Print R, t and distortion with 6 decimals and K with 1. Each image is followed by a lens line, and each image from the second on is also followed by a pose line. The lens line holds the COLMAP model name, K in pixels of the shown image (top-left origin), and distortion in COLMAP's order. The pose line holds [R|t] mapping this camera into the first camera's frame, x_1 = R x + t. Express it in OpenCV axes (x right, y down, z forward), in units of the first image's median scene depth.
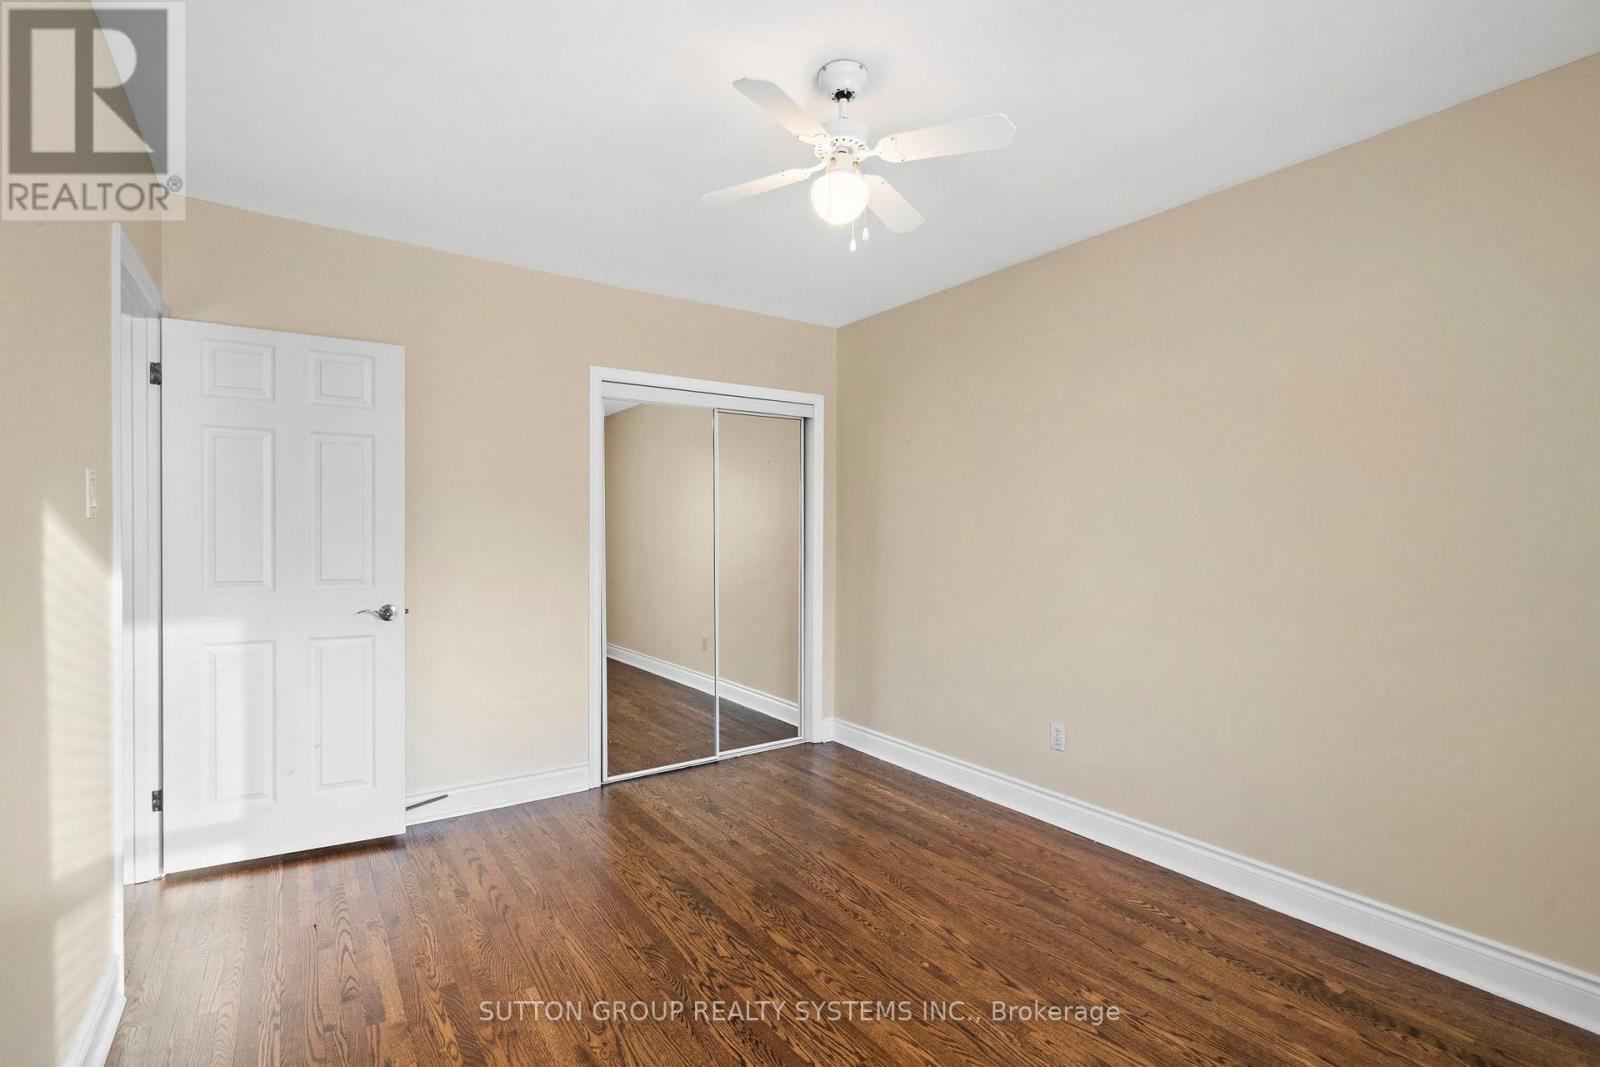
lens RADIAL K [[737.3, 0, 795.7], [0, 737.3, 535.7], [0, 0, 1]] dist [-0.001658, -0.000523]
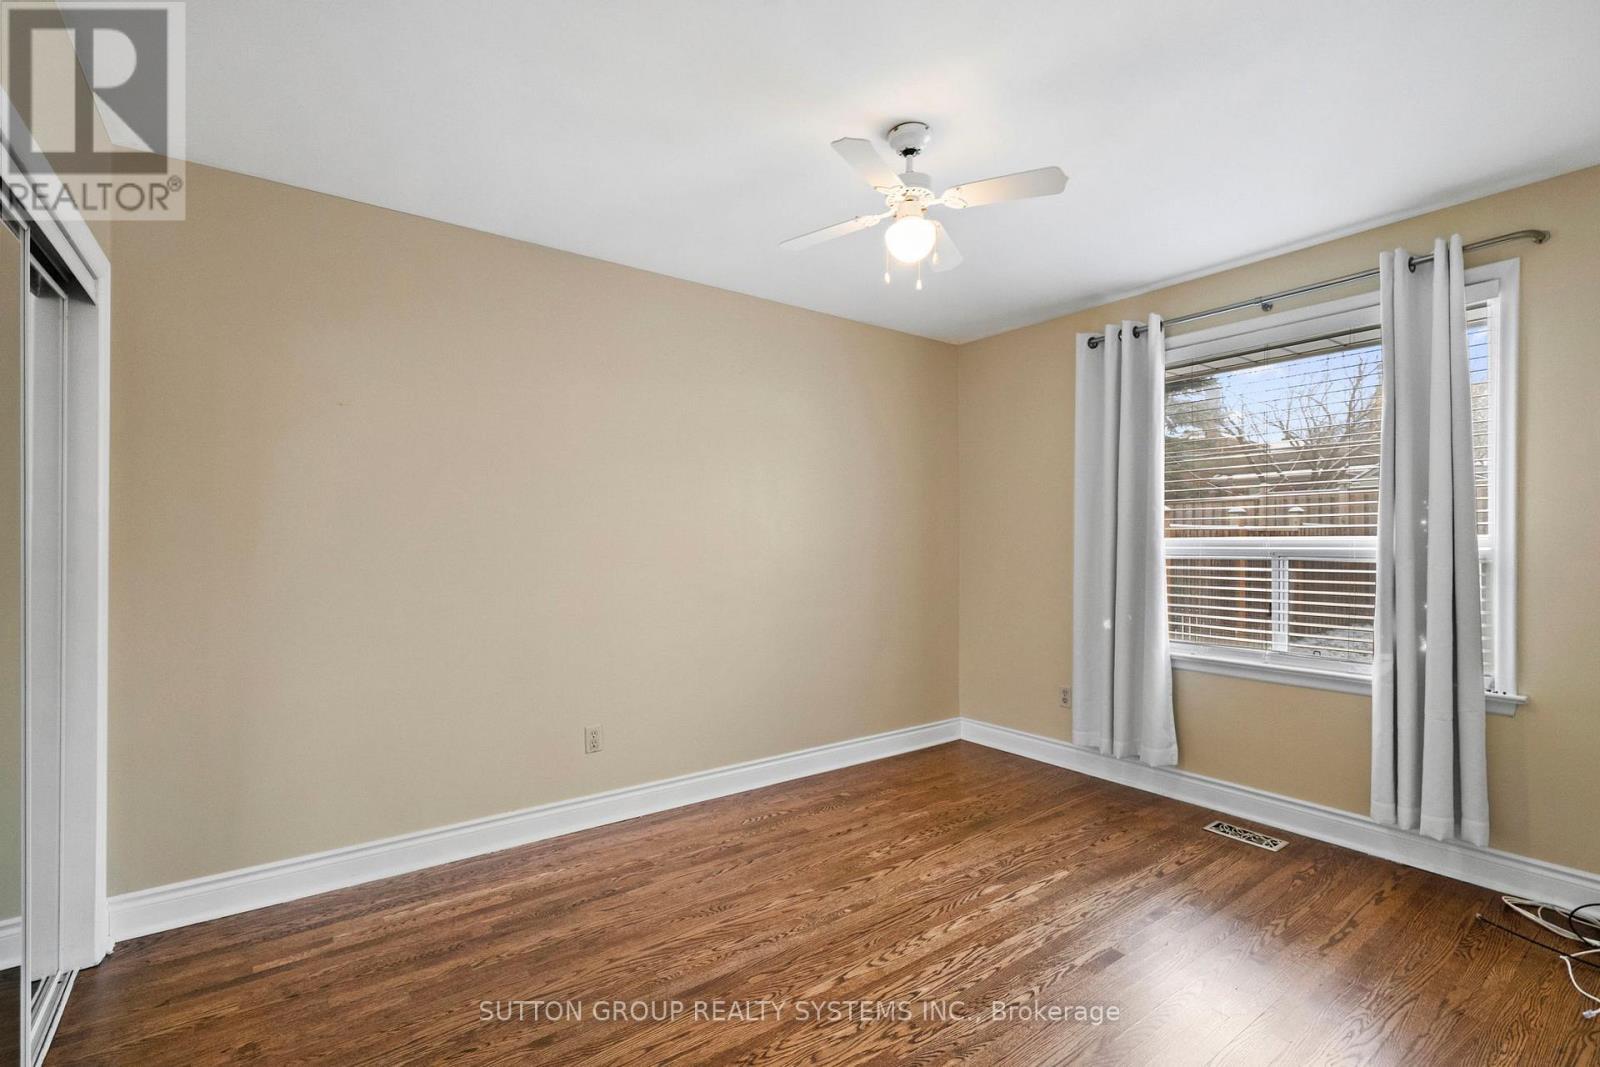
lens RADIAL K [[730.8, 0, 794.1], [0, 730.8, 543.7], [0, 0, 1]] dist [-0.000209, -0.000066]
pose [[-0.034970, -0.008771, 0.999350, -0.831296], [0.001421, 0.999960, 0.008826, -0.002915], [-0.999387, 0.001729, -0.034956, 0.972132]]
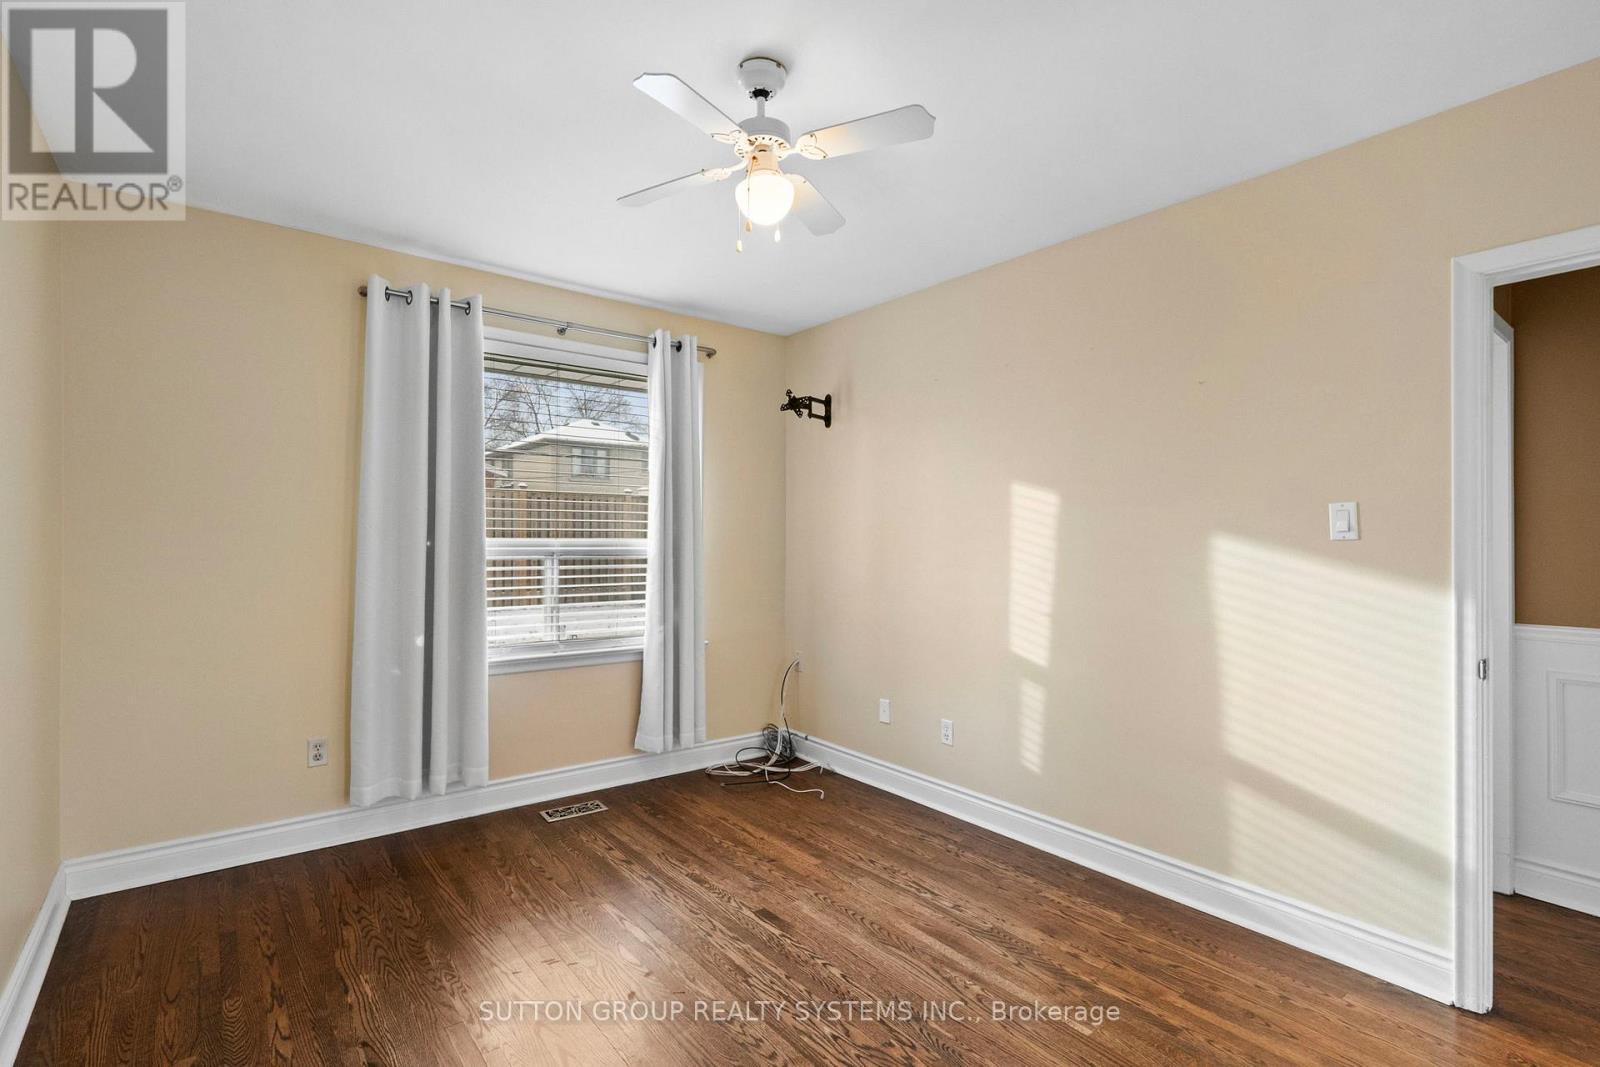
lens RADIAL K [[737.3, 0, 795.7], [0, 737.3, 535.7], [0, 0, 1]] dist [-0.001658, -0.000523]
pose [[-0.997825, -0.015315, -0.064122, 0.069392], [-0.015200, 0.999882, -0.002289, -0.011165], [0.064149, -0.001309, -0.997939, 1.567989]]
